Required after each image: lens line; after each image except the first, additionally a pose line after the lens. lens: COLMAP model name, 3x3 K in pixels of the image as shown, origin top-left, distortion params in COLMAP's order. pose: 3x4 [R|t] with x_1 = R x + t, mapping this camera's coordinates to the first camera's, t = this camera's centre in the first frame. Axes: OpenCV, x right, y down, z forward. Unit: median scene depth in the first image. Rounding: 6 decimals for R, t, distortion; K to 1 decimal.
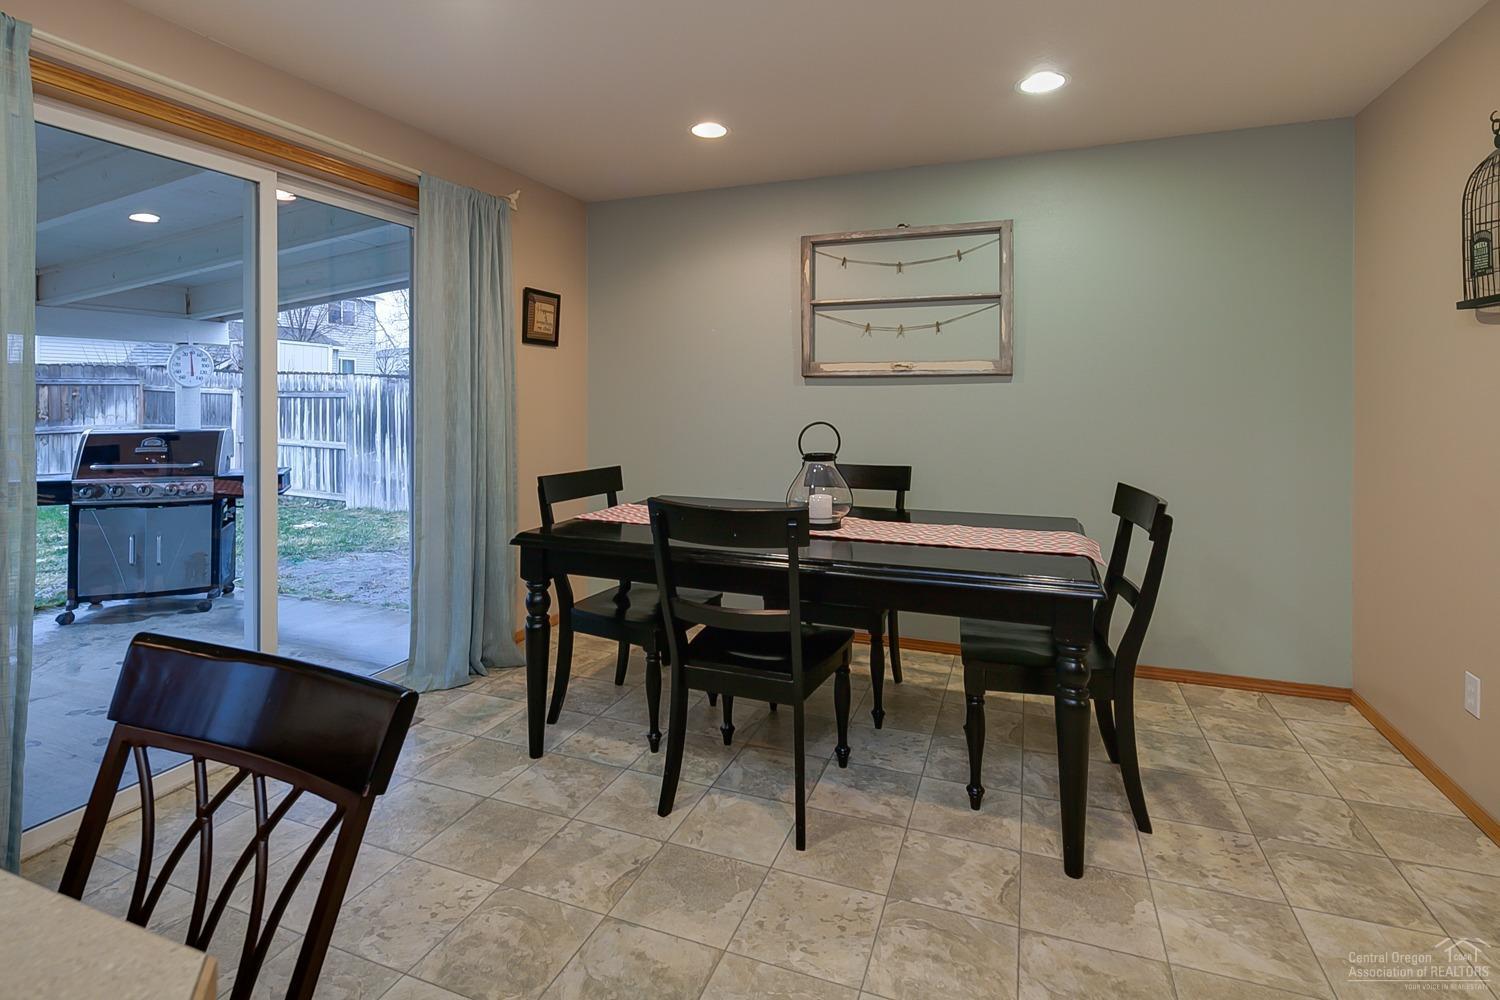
lens RADIAL K [[723.2, 0, 748.5], [0, 723.2, 395.3], [0, 0, 1]] dist [-0.001440, -0.000981]
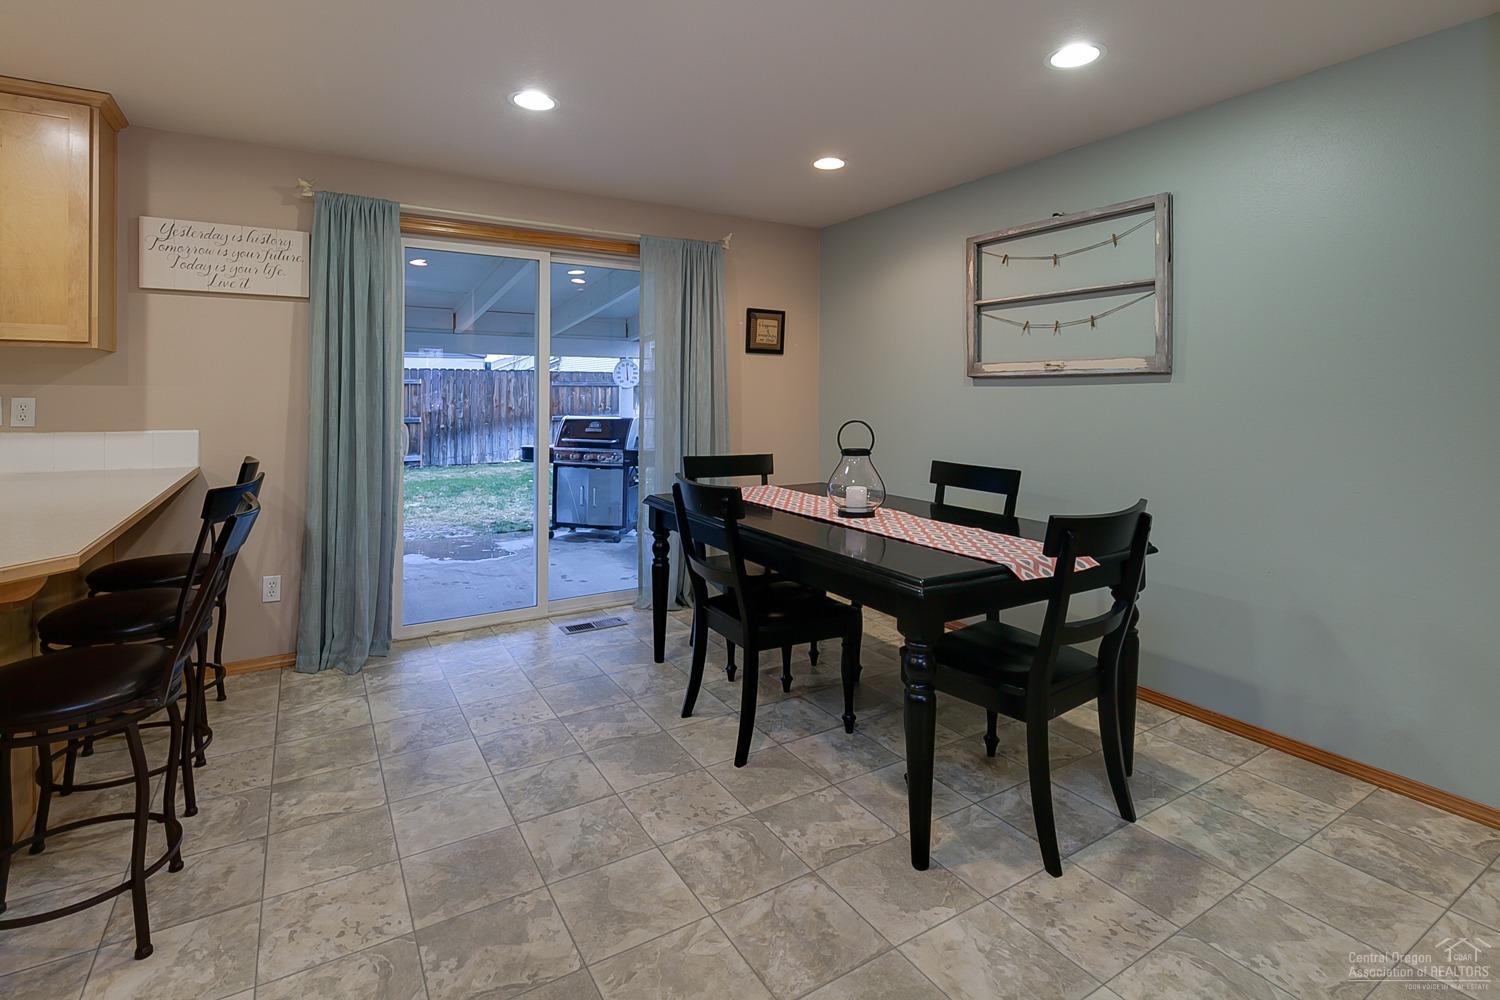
lens RADIAL K [[716.7, 0, 749.9], [0, 716.7, 390.7], [0, 0, 1]] dist [-0.003066, -0.001419]
pose [[0.793962, 0.000377, -0.607967, 0.480584], [-0.002615, 0.999993, -0.002795, -0.004031], [0.607962, 0.003809, 0.793957, 0.025410]]
